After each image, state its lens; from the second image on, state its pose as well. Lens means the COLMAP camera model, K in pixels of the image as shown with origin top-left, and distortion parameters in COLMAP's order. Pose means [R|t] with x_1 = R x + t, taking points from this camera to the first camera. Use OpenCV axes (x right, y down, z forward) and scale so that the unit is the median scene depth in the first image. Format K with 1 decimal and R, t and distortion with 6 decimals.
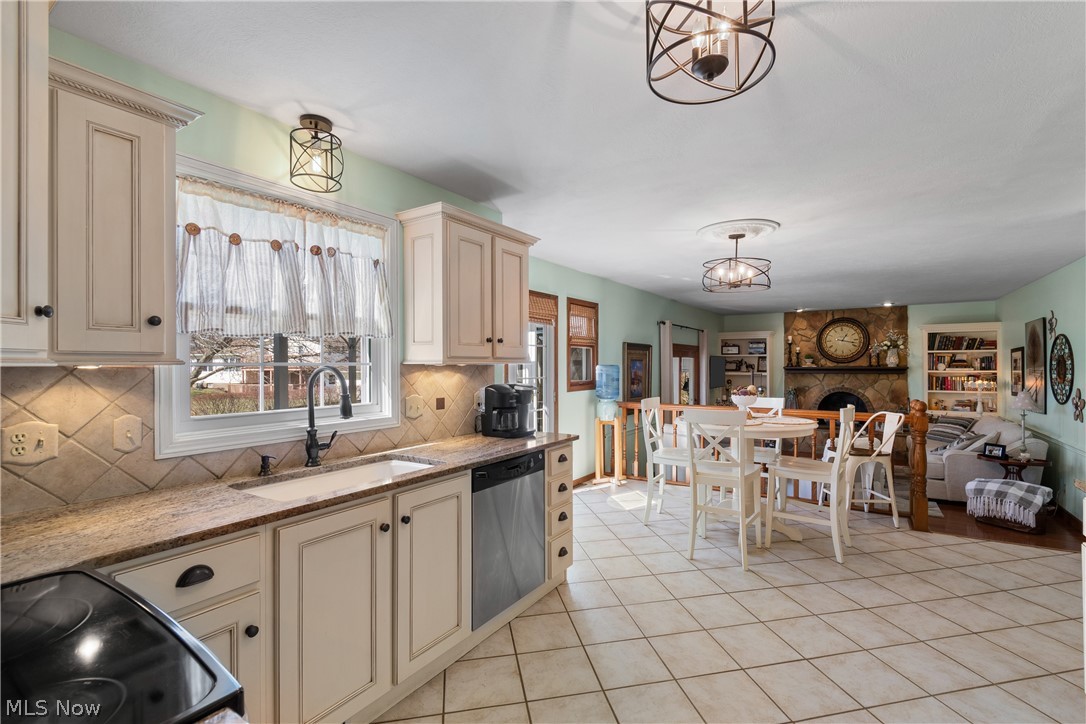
lens RADIAL K [[486.4, 0, 548.5], [0, 486.4, 361.1], [0, 0, 1]] dist [0.001185, 0.001148]
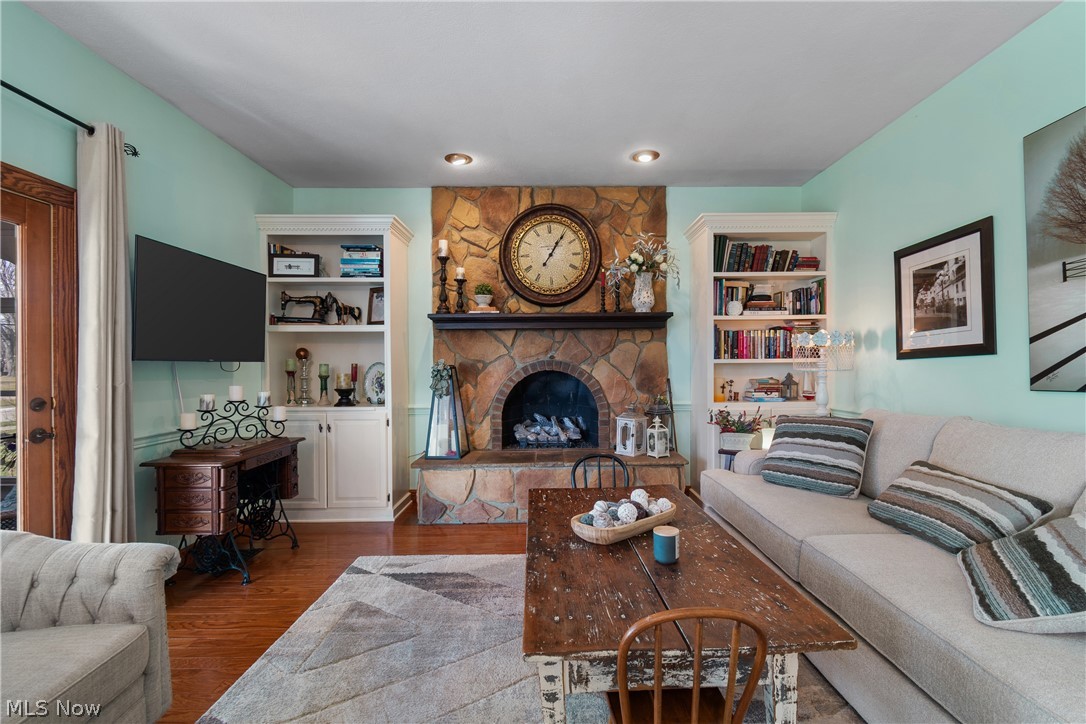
lens RADIAL K [[486.4, 0, 547.9], [0, 486.4, 362.4], [0, 0, 1]] dist [0.001185, 0.001148]
pose [[0.833525, 0.000270, 0.552482, 0.396213], [0.004401, 0.999965, -0.007128, 0.065329], [-0.552464, 0.008373, 0.833495, 0.702465]]
